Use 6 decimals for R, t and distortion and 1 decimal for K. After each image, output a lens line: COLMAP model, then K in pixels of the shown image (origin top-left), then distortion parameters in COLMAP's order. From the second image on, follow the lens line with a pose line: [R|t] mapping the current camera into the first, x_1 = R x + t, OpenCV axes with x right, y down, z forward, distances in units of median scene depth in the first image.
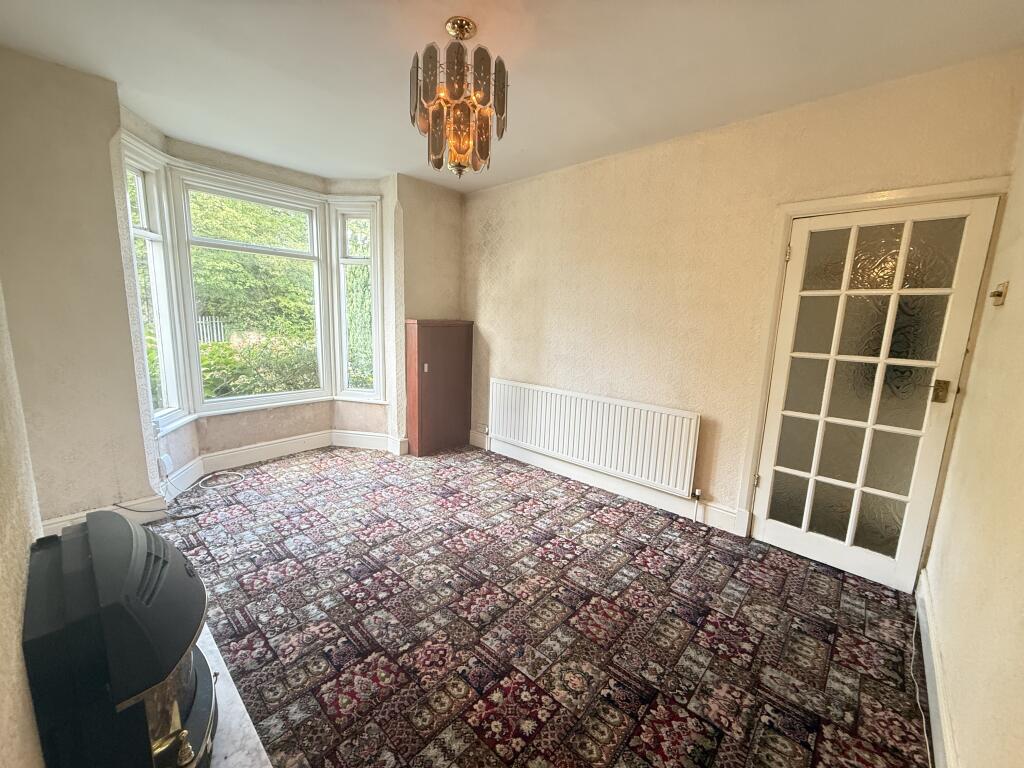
lens RADIAL K [[407.0, 0, 508.1], [0, 407.0, 387.3], [0, 0, 1]] dist [-0.000800, -0.000189]
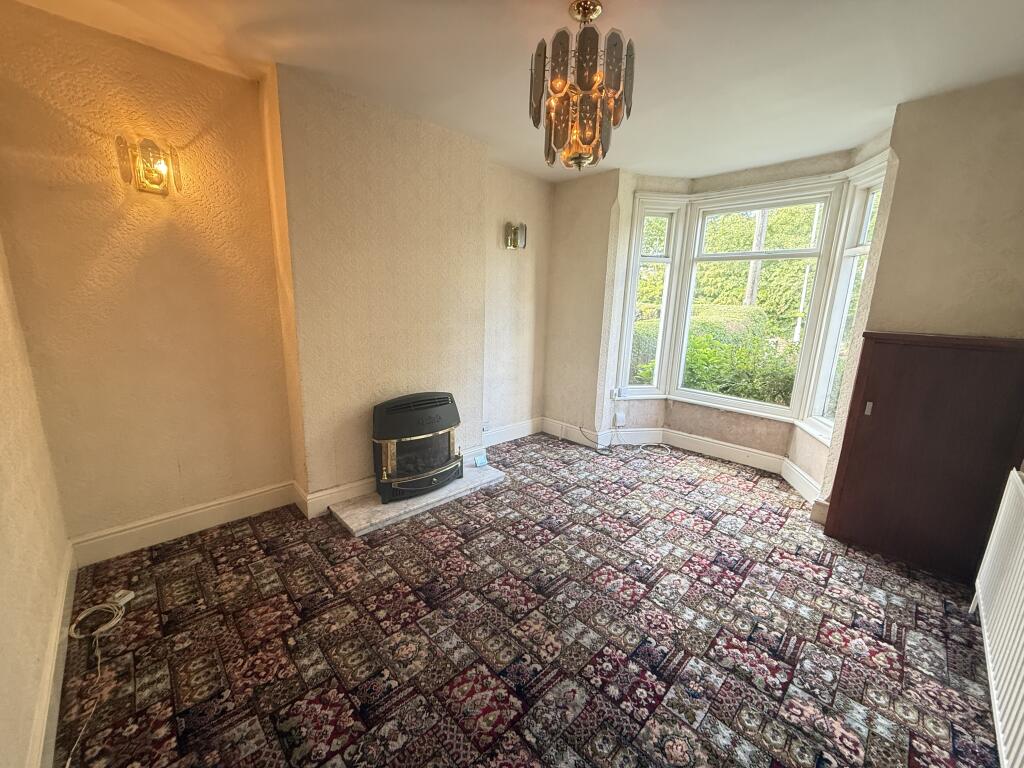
lens RADIAL K [[407.0, 0, 507.0], [0, 407.0, 384.3], [0, 0, 1]] dist [-0.000800, -0.000189]
pose [[-0.070391, 0.169006, -0.983098, 0.623075], [-0.204920, 0.962073, 0.180064, -0.114045], [0.976244, 0.214131, -0.033089, 0.662725]]
